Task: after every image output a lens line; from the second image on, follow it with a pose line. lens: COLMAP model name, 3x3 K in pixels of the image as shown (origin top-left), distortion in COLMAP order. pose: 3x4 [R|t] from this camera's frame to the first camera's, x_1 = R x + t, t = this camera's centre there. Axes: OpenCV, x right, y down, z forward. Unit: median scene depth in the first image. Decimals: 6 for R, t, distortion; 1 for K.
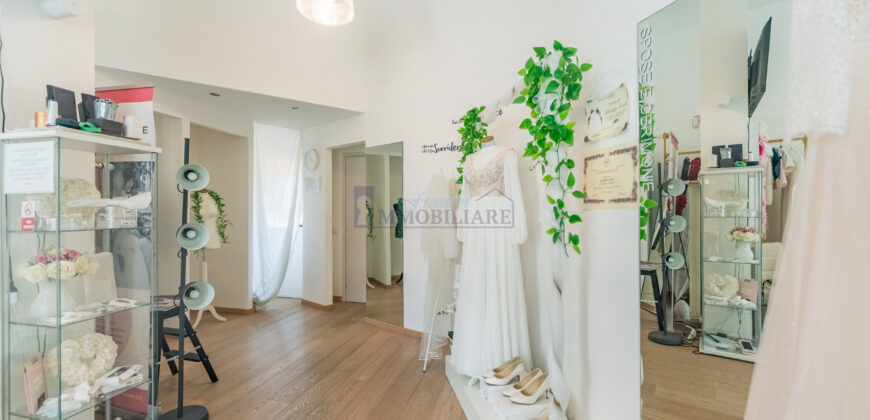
lens RADIAL K [[345.2, 0, 434.6], [0, 345.2, 208.8], [0, 0, 1]] dist [-0.001985, -0.000239]
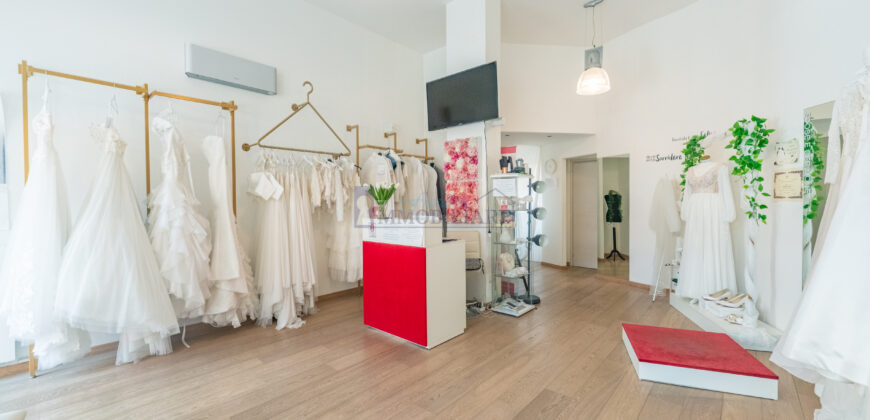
lens RADIAL K [[345.2, 0, 436.4], [0, 345.2, 207.7], [0, 0, 1]] dist [-0.001985, -0.000239]
pose [[0.888839, 0.003580, -0.458205, -0.155016], [0.009740, 0.999596, 0.026704, -0.015756], [0.458116, -0.028198, 0.888445, -0.702573]]
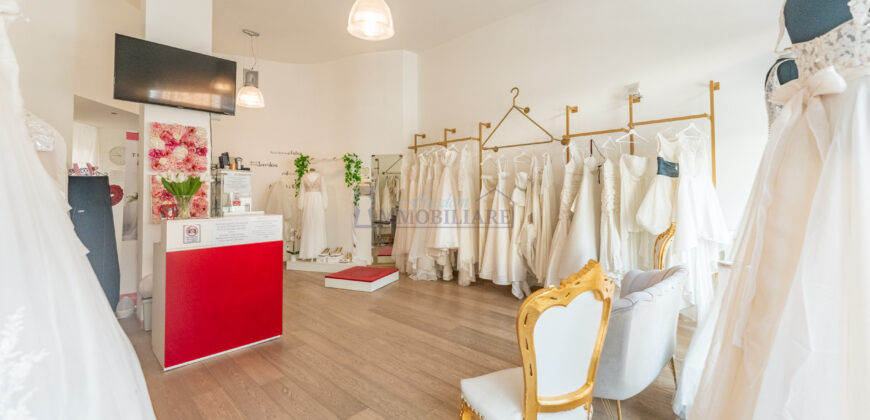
lens RADIAL K [[345.2, 0, 426.4], [0, 345.2, 190.1], [0, 0, 1]] dist [-0.001985, -0.000239]
pose [[0.506694, 0.009330, 0.862076, -1.159106], [-0.005414, 0.999956, -0.007641, -0.021681], [-0.862109, -0.000796, 0.506722, -0.752648]]
